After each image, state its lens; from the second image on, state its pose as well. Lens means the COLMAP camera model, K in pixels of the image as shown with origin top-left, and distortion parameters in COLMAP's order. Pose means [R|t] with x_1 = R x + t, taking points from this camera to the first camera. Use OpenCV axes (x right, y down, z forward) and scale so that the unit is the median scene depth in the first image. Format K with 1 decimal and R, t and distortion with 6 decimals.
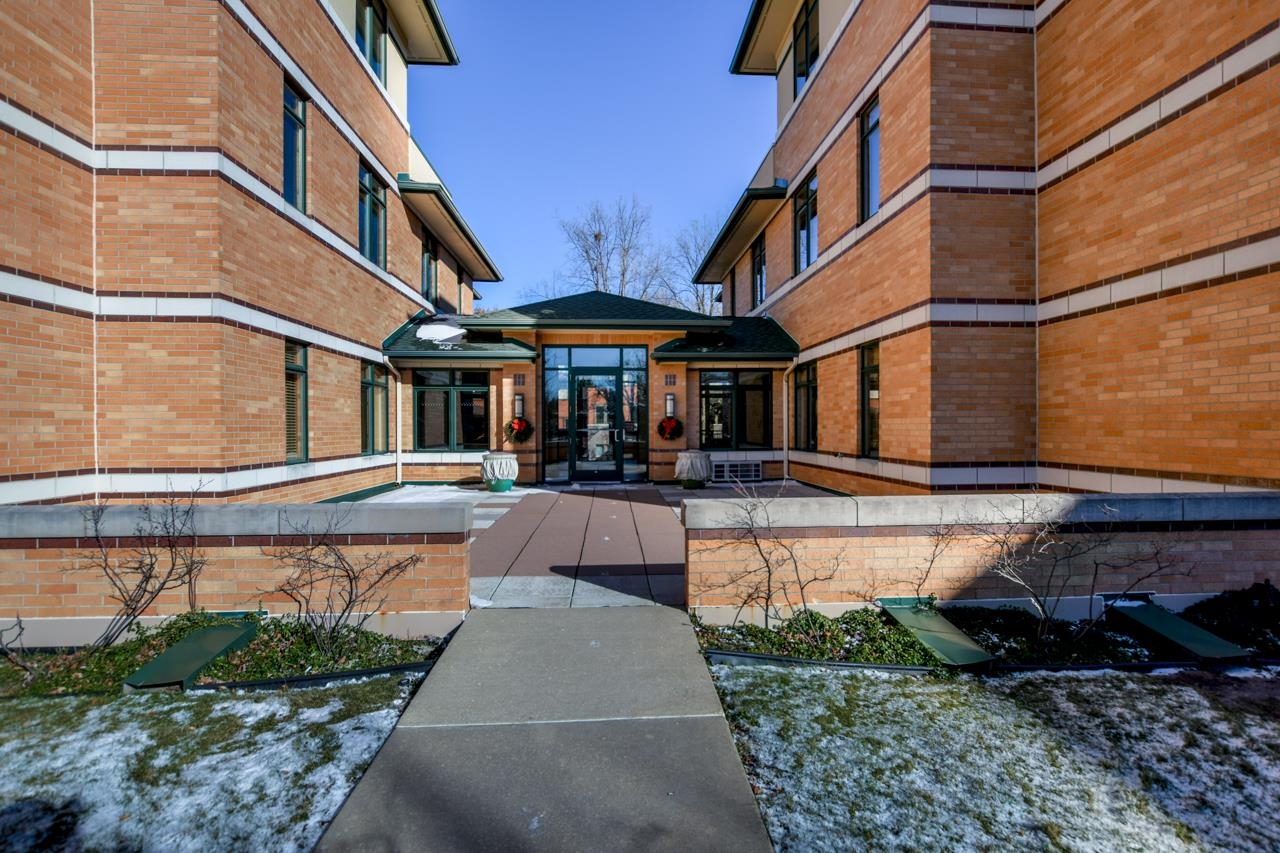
lens RADIAL K [[629.7, 0, 640.0], [0, 629.7, 426.5], [0, 0, 1]] dist [0.000111, -0.000001]
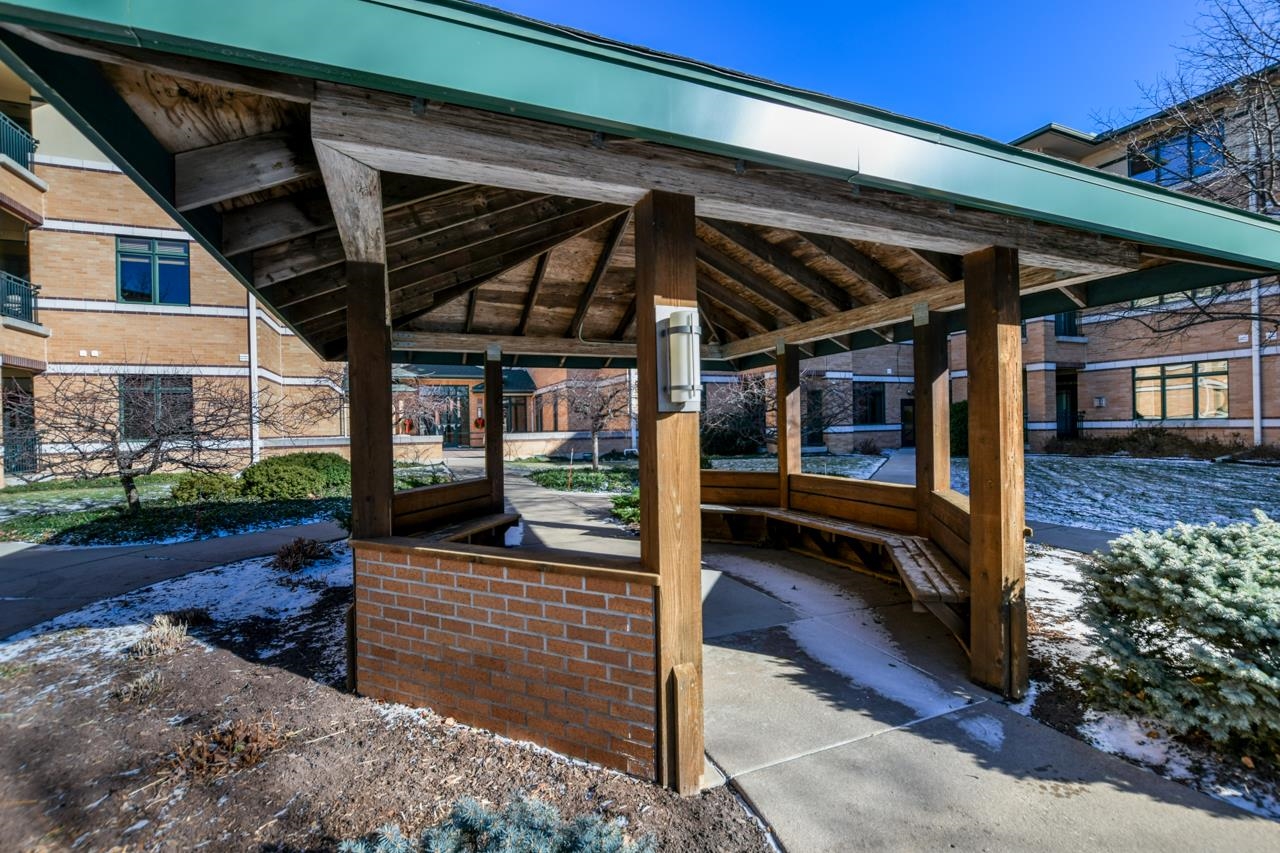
lens RADIAL K [[573.1, 0, 640.0], [0, 573.1, 426.5], [0, 0, 1]] dist [-0.000385, -0.000037]
pose [[0.939579, -0.013137, 0.342079, -0.125168], [0.014220, 0.999899, -0.000657, 0.027667], [-0.342036, 0.005482, 0.939671, -1.207310]]
